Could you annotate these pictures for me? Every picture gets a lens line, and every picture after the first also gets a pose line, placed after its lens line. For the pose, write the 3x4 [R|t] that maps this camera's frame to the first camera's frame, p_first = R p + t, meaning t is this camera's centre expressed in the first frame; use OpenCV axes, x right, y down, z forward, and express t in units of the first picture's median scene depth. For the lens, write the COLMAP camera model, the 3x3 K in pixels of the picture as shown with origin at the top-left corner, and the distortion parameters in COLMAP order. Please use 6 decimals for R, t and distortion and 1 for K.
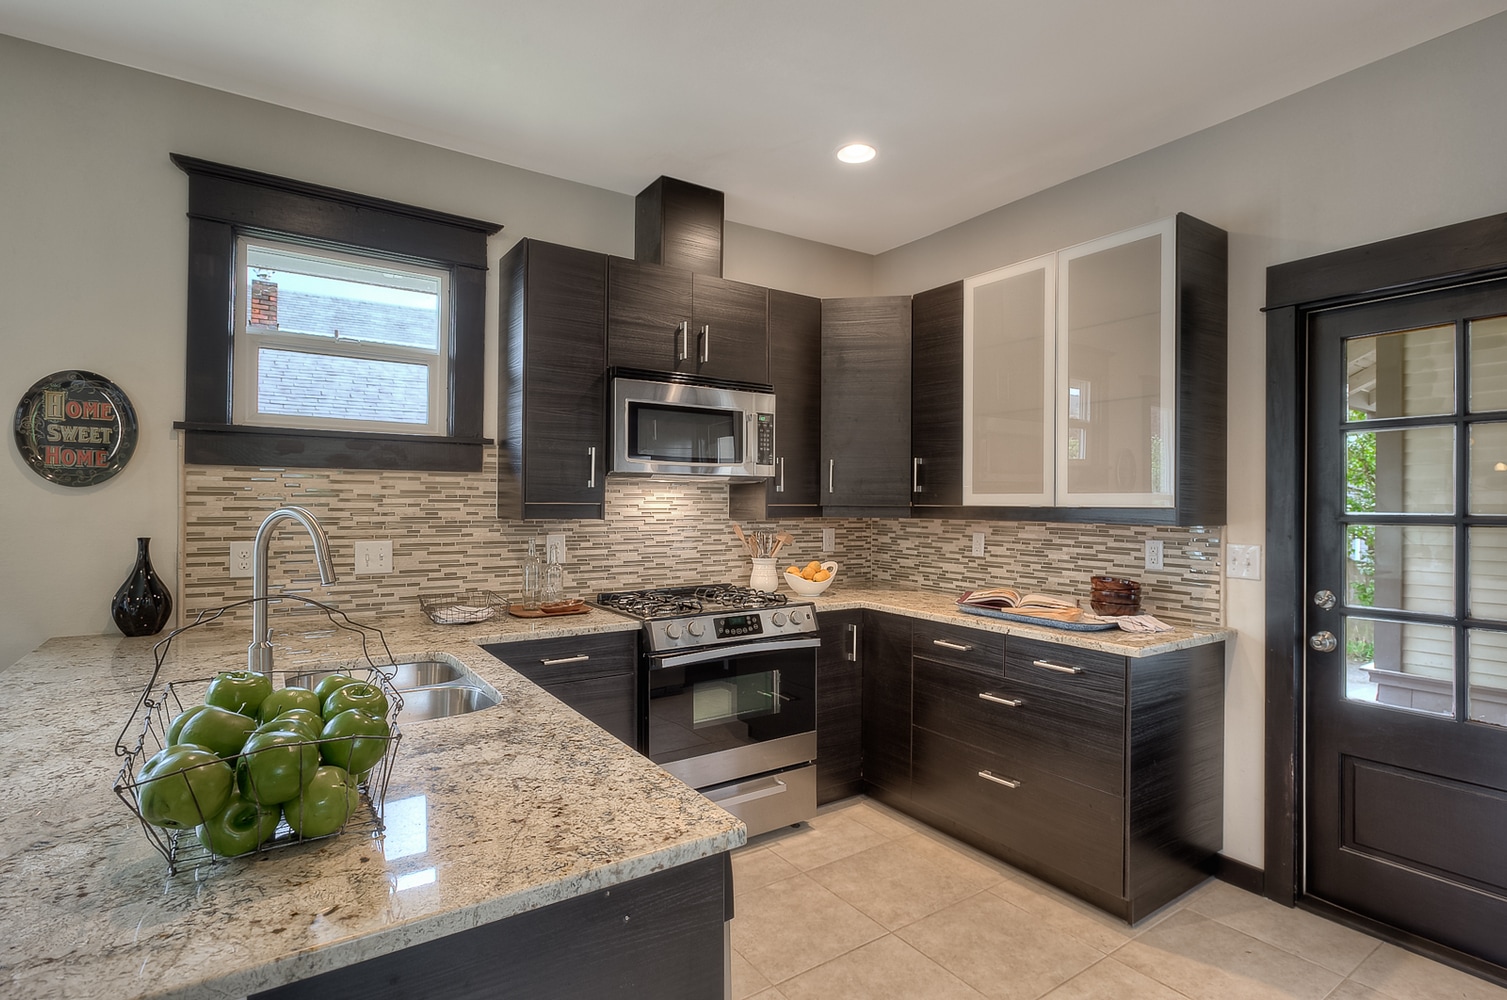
lens RADIAL K [[759.9, 0, 753.5], [0, 759.9, 500.0], [0, 0, 1]] dist [0.018370, 0.000188]
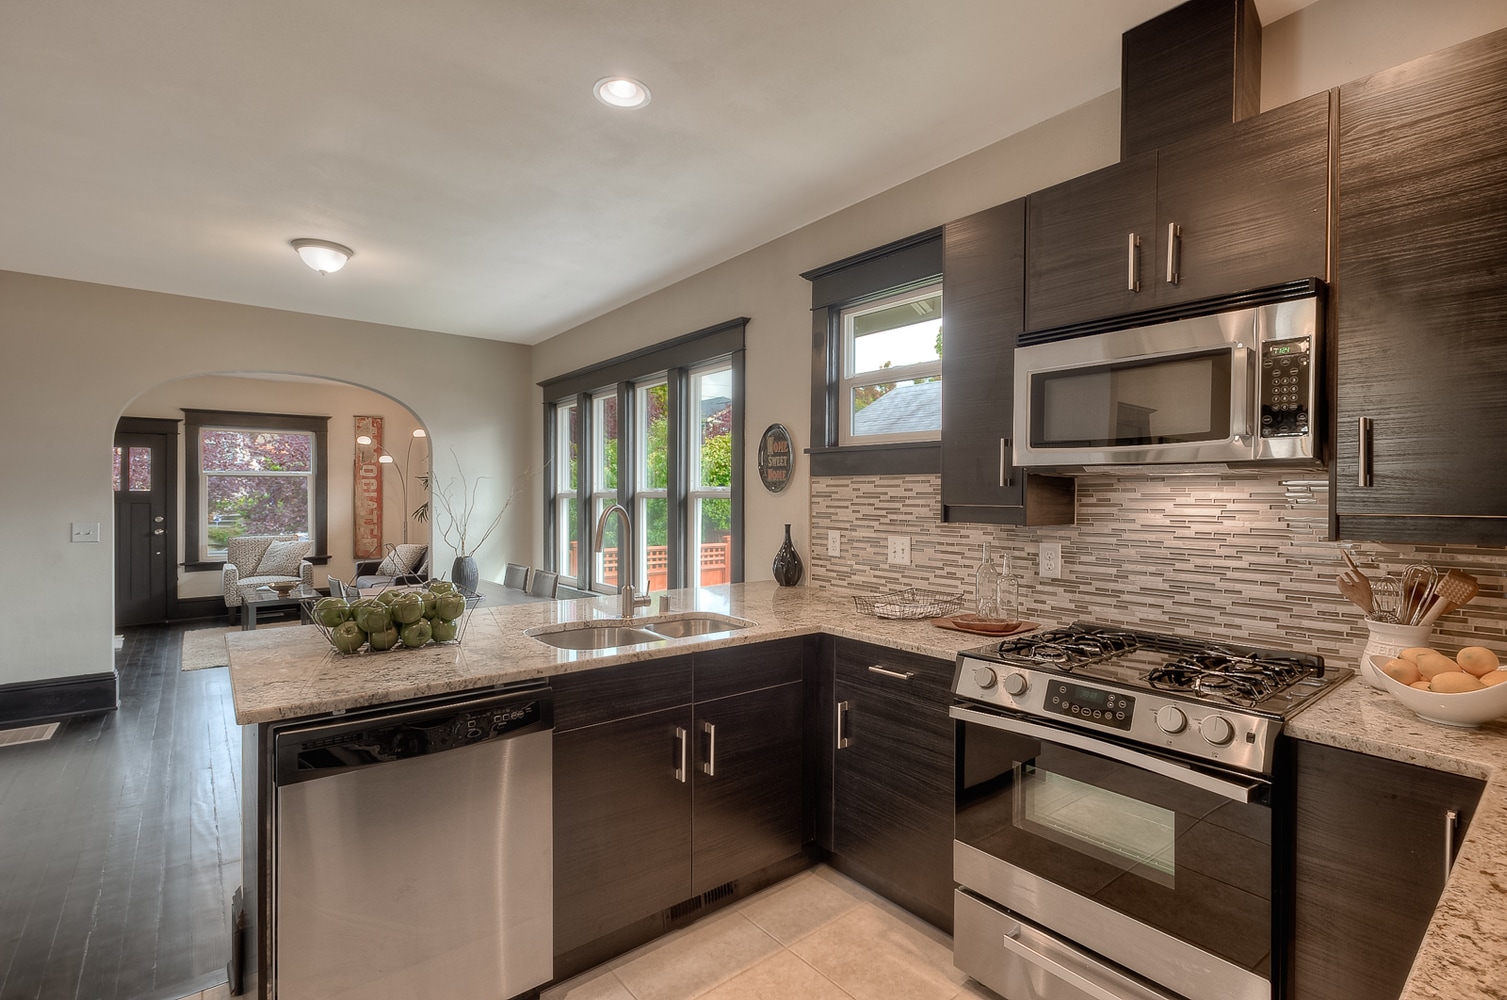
lens RADIAL K [[697.9, 0, 753.5], [0, 697.9, 500.0], [0, 0, 1]] dist [-0.001737, -0.000063]
pose [[0.092146, 0.003224, -0.995740, 0.520684], [-0.001026, 0.999995, 0.003143, -0.004510], [0.995745, 0.000732, 0.092149, 0.660015]]
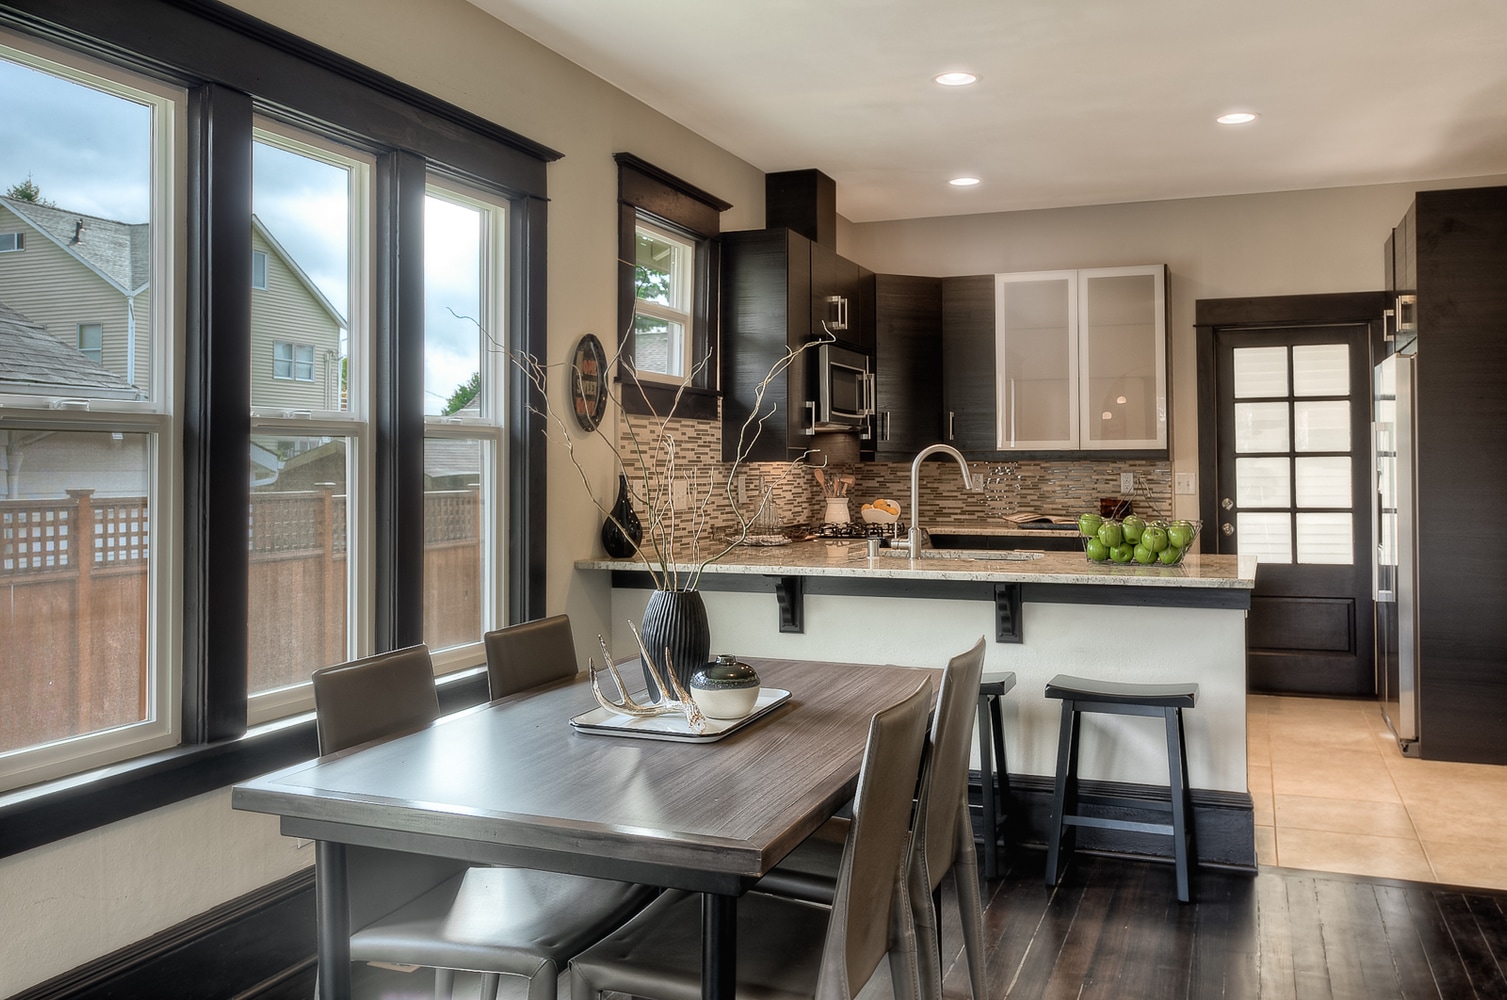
lens RADIAL K [[1292.1, 0, 749.8], [0, 1292.1, 415.1], [0, 0, 1]] dist [0.002913, 0.000709]
pose [[0.824159, 0.012741, 0.566215, -1.458747], [0.008149, 0.999377, -0.034349, 0.021962], [-0.566300, 0.032924, 0.823542, -0.623432]]
